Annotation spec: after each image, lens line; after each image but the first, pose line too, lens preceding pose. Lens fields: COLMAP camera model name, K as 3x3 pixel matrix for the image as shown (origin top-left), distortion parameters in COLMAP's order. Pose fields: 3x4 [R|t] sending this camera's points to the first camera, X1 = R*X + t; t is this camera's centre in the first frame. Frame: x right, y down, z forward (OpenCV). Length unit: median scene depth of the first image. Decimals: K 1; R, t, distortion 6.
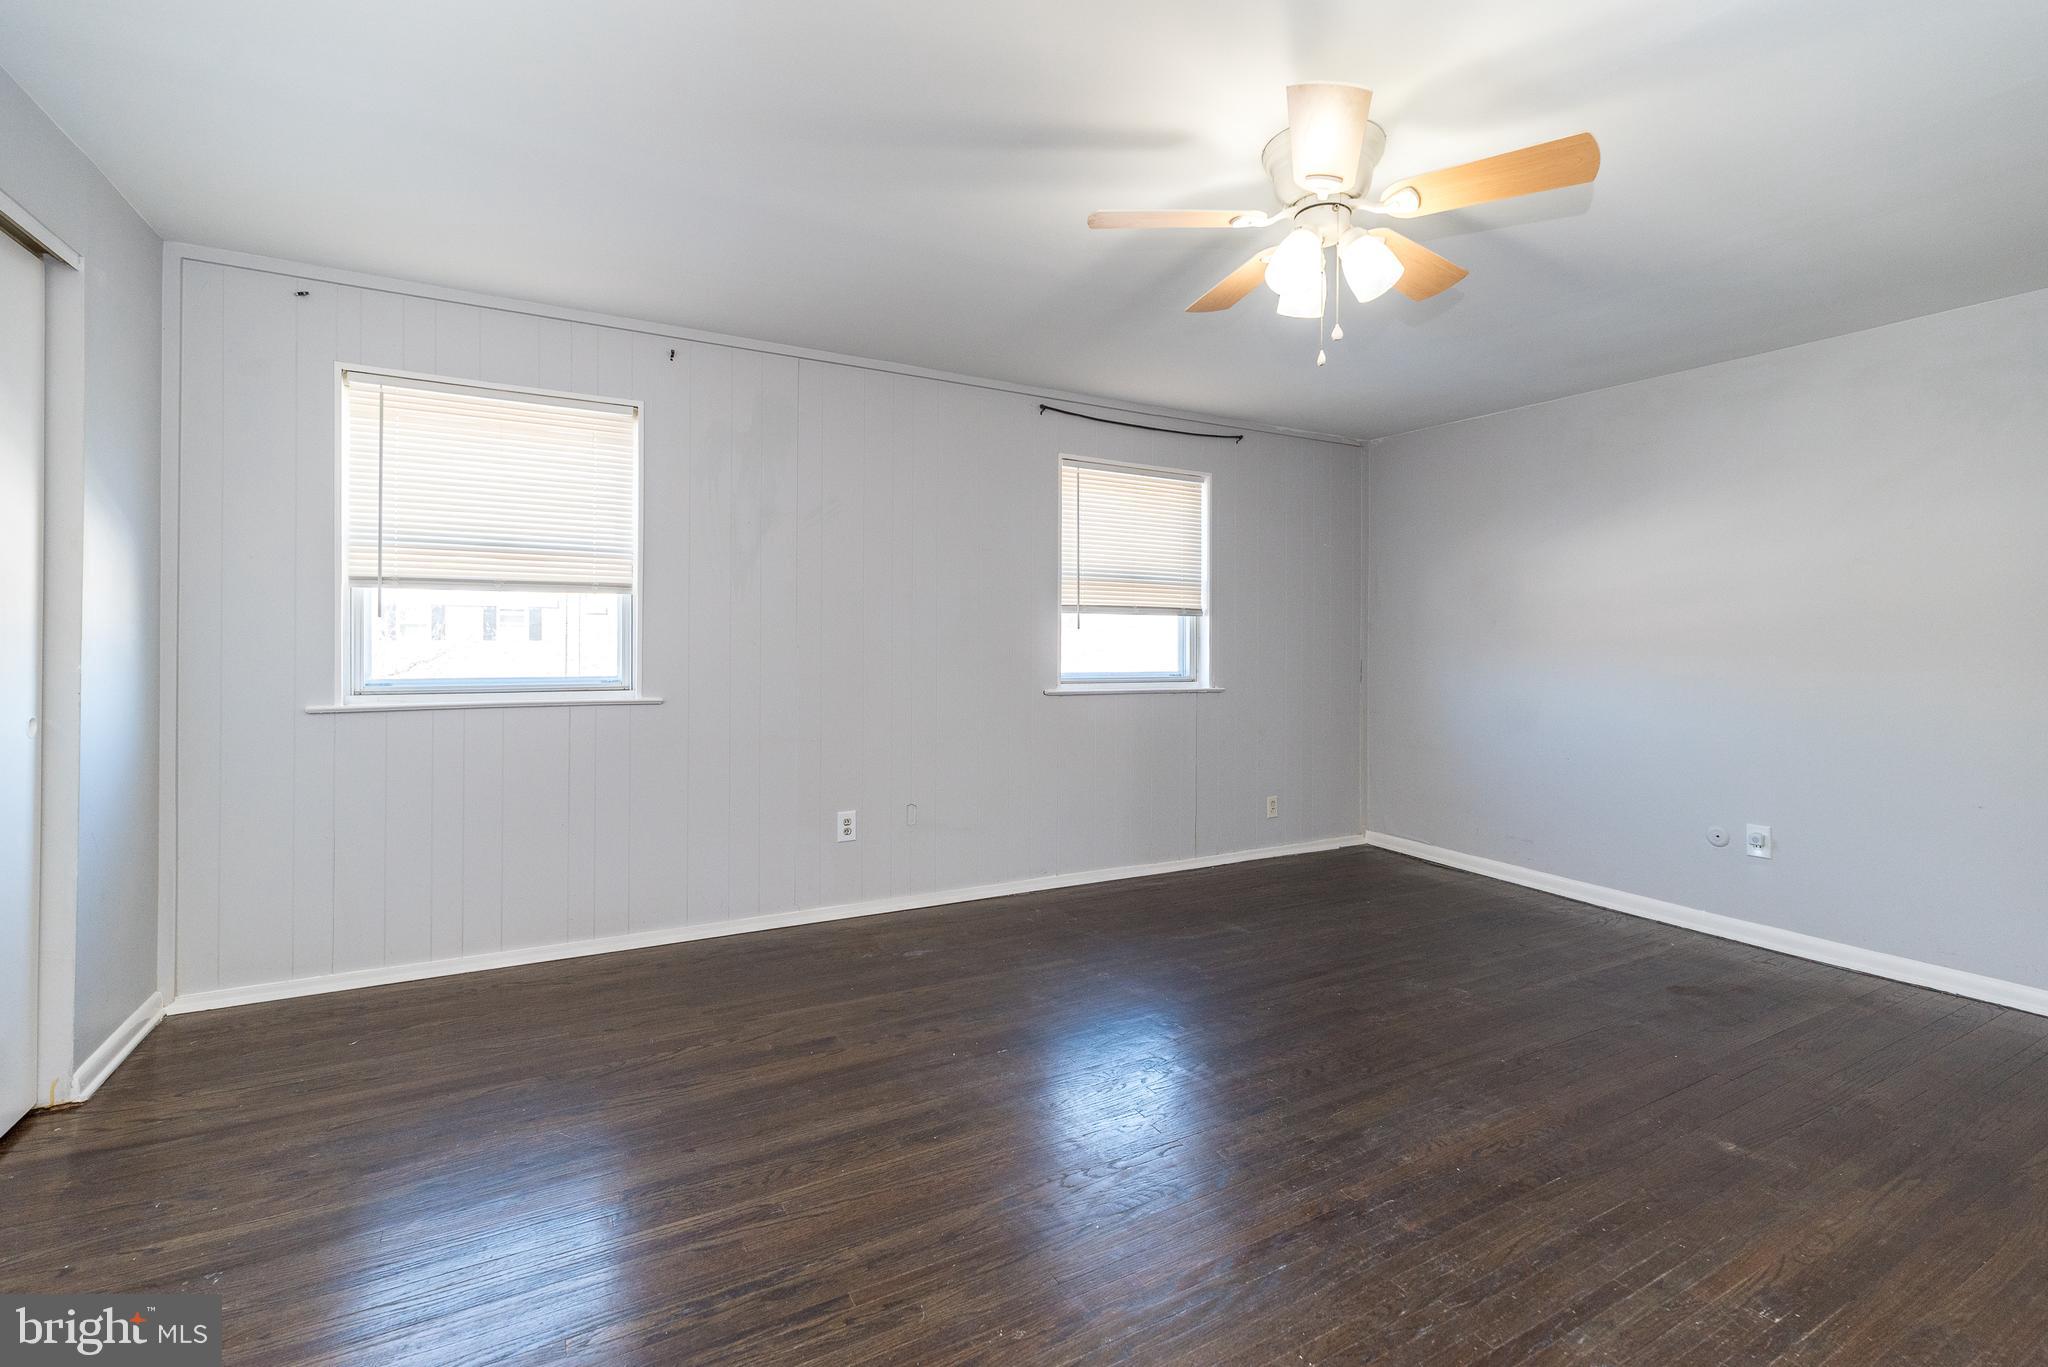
lens RADIAL K [[903.5, 0, 1027.0], [0, 903.5, 615.4], [0, 0, 1]] dist [0.004434, 0.001093]
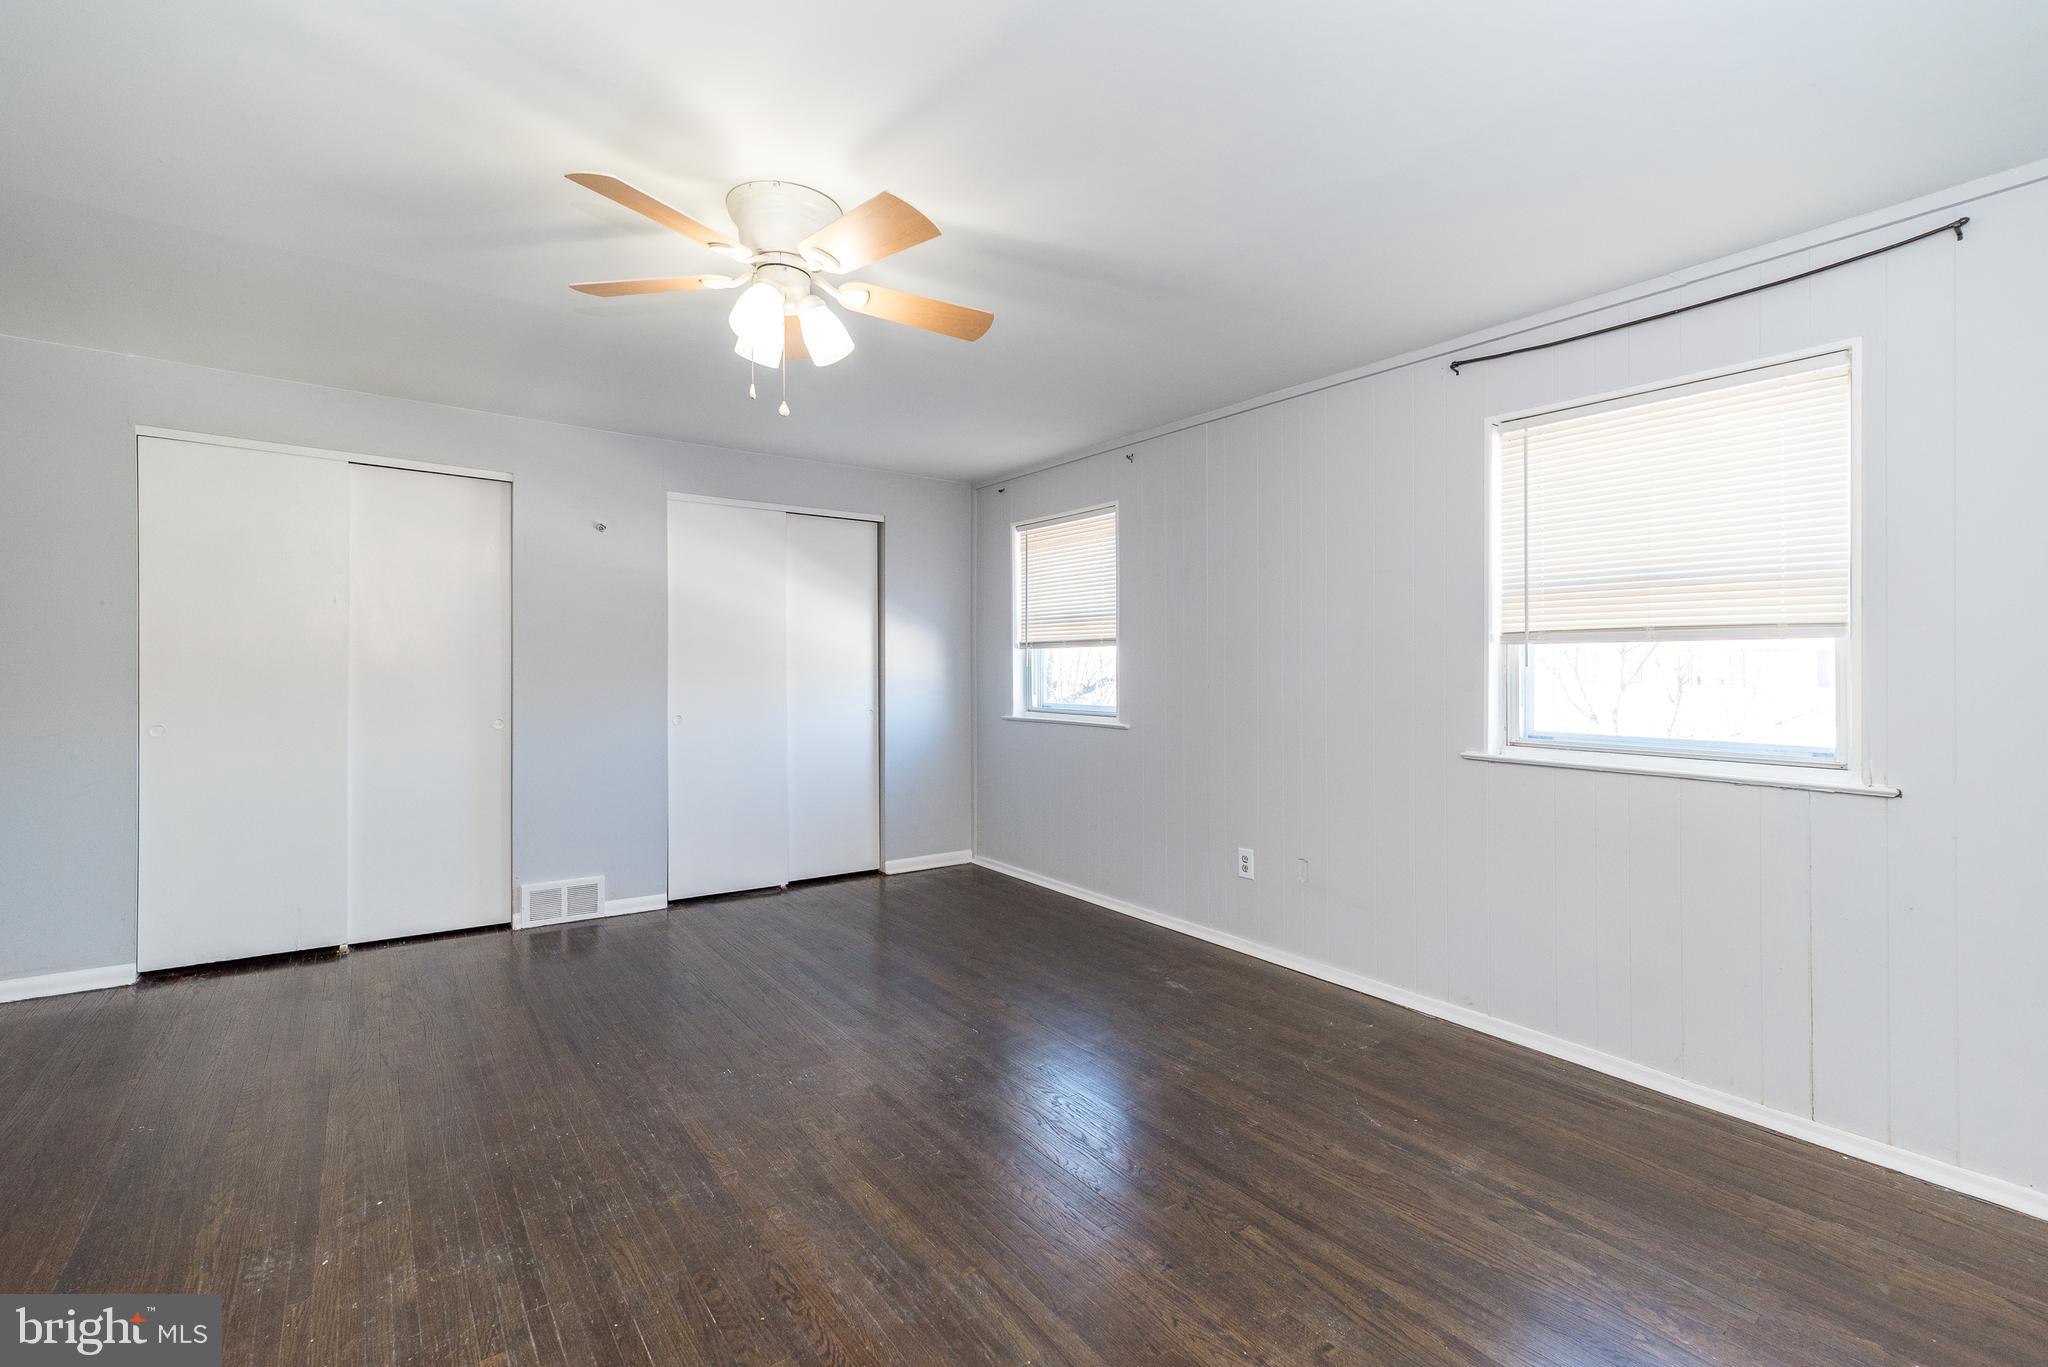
lens RADIAL K [[903.5, 0, 1050.2], [0, 903.5, 668.7], [0, 0, 1]] dist [0.004434, 0.001093]
pose [[0.143608, -0.013215, -0.989546, 1.167441], [0.013584, 0.999843, -0.011381, 0.033005], [0.989541, -0.011807, 0.143765, 0.955542]]
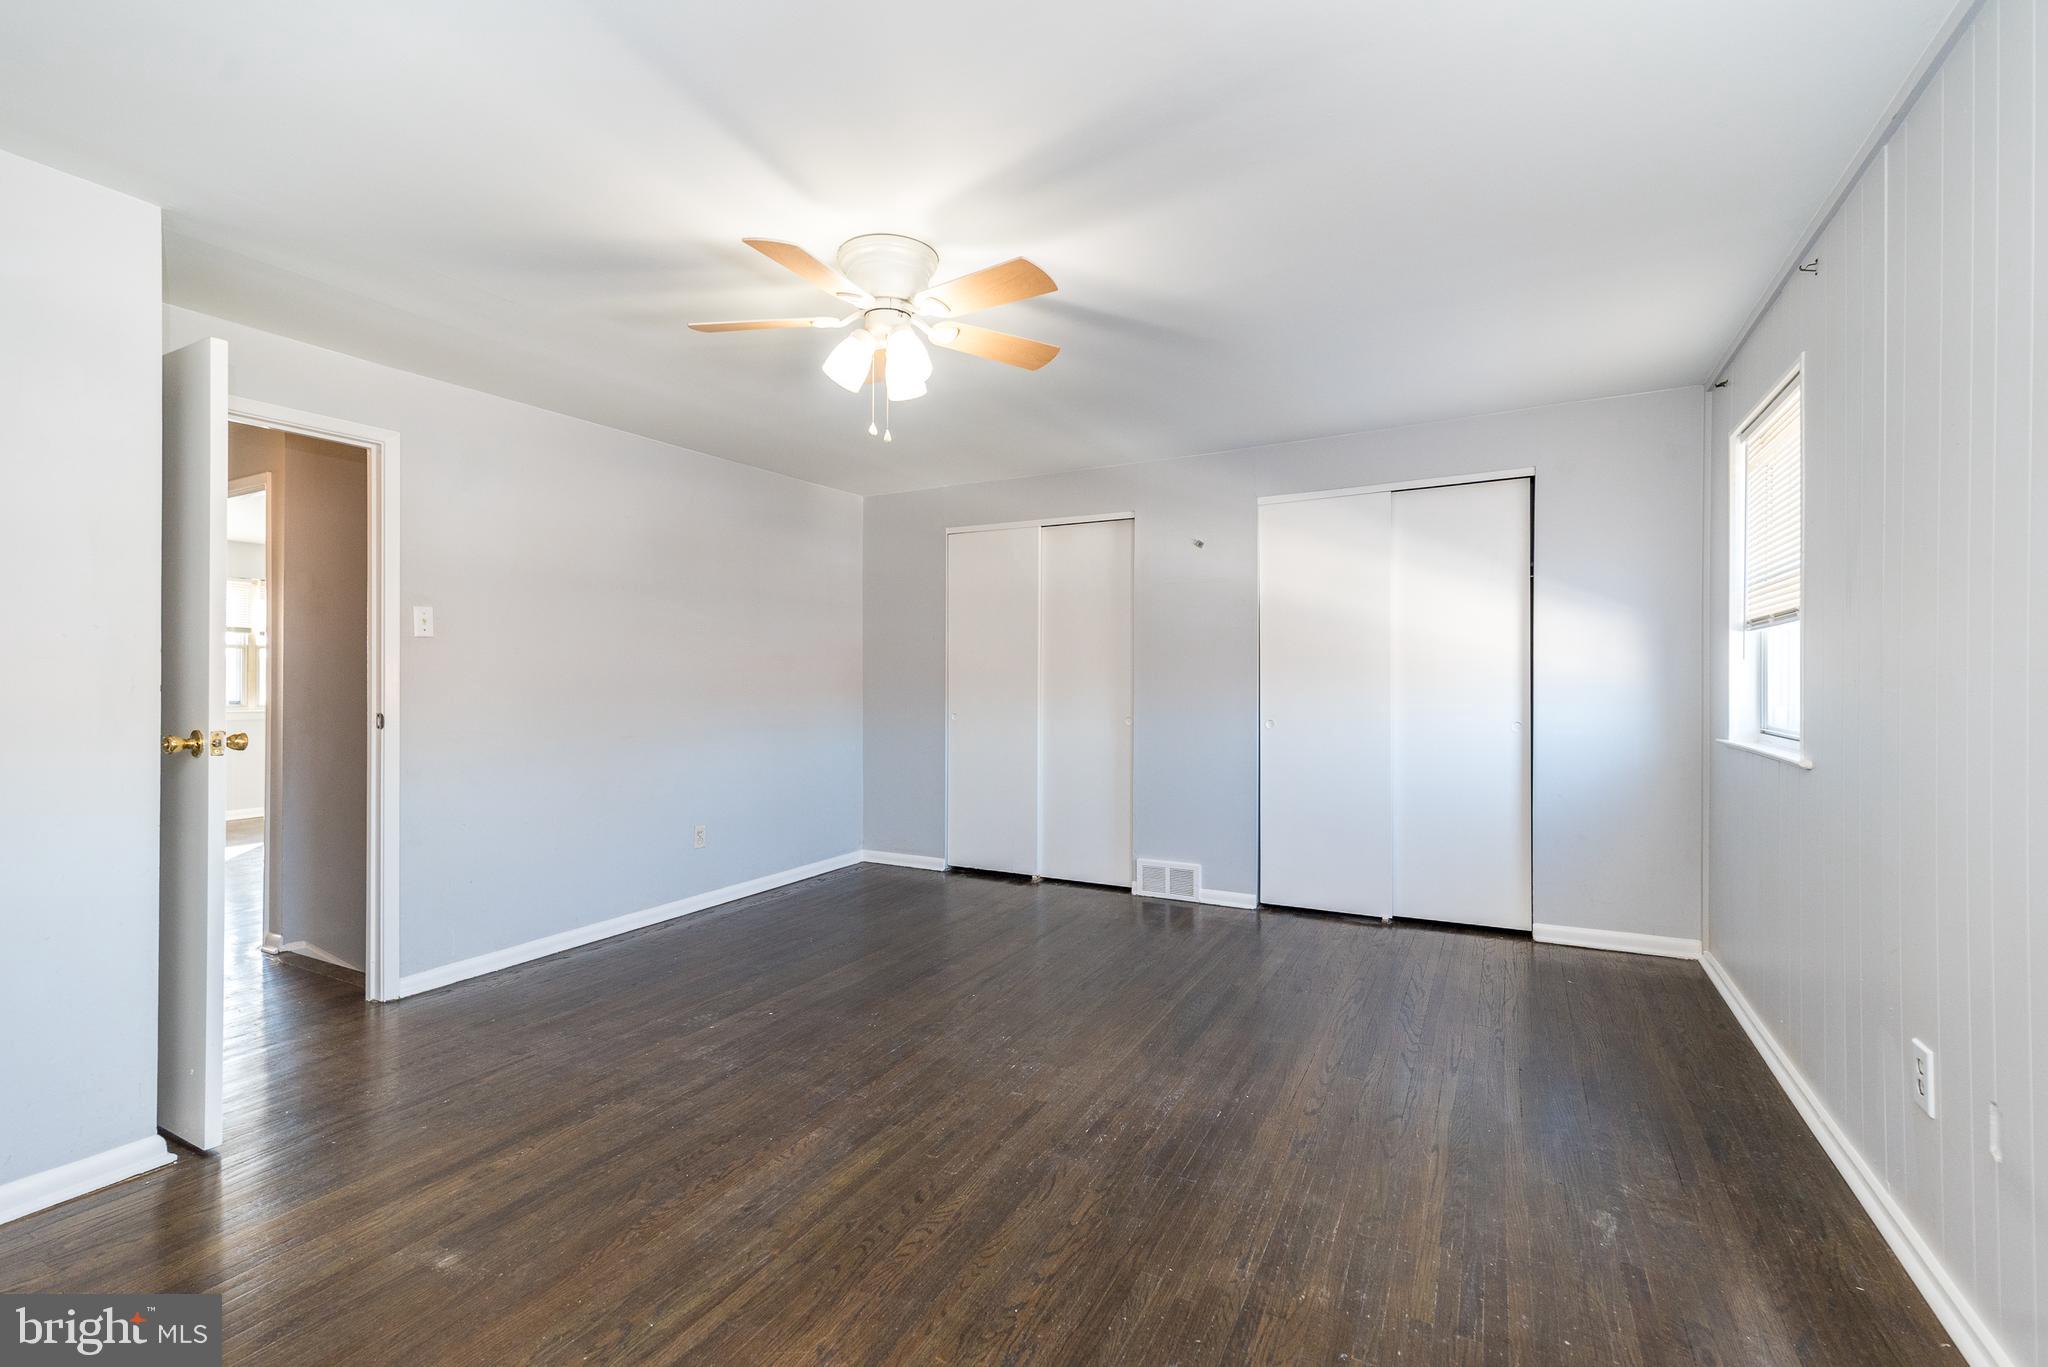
lens RADIAL K [[903.5, 0, 1016.0], [0, 903.5, 697.6], [0, 0, 1]] dist [0.004434, 0.001093]
pose [[-0.846901, 0.003584, -0.531738, 0.664238], [0.005717, 0.999981, -0.002365, 0.051264], [0.531719, -0.005043, -0.846906, 1.728840]]
